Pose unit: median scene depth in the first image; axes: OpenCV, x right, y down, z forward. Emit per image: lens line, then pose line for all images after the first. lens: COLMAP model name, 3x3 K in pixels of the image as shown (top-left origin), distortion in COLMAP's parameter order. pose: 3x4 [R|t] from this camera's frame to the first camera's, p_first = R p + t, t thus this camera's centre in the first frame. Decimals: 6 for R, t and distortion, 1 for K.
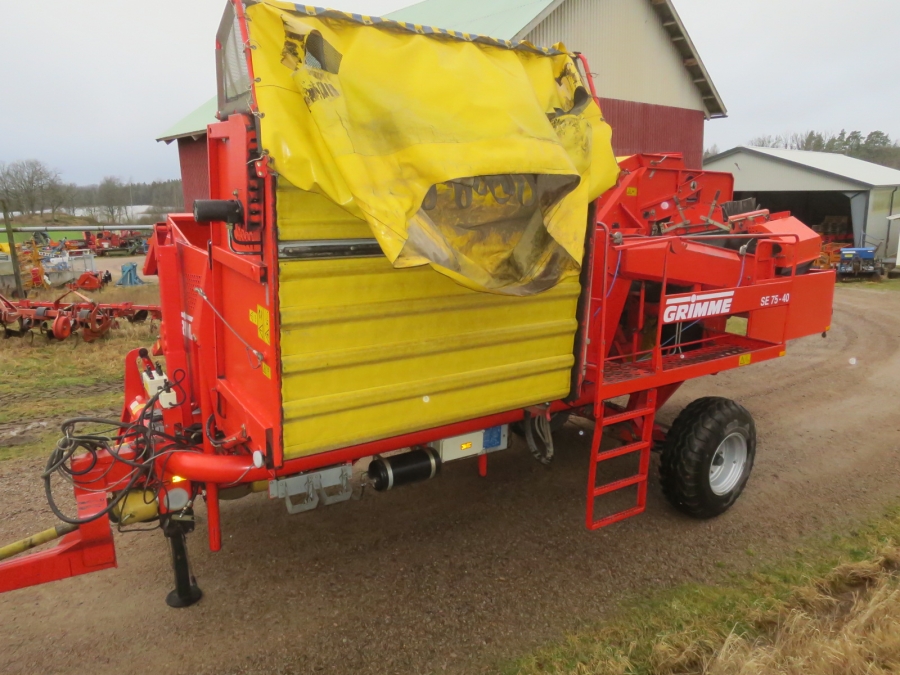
lens RADIAL K [[637.7, 0, 445.9], [0, 637.7, 338.3], [0, 0, 1]] dist [-0.049872, 0.015160]
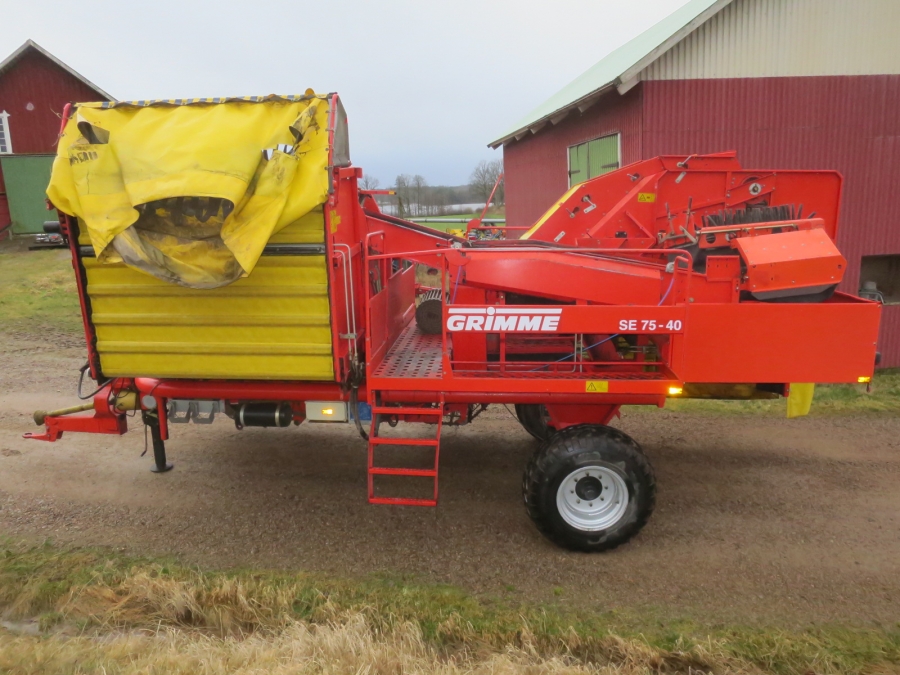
lens RADIAL K [[637.7, 0, 450.0], [0, 637.7, 339.9], [0, 0, 1]] dist [-0.049872, 0.015160]
pose [[0.789622, 0.124583, -0.600813, 0.957099], [-0.116558, 0.991797, 0.052470, -0.063415], [0.602422, 0.028598, 0.797665, 0.155345]]
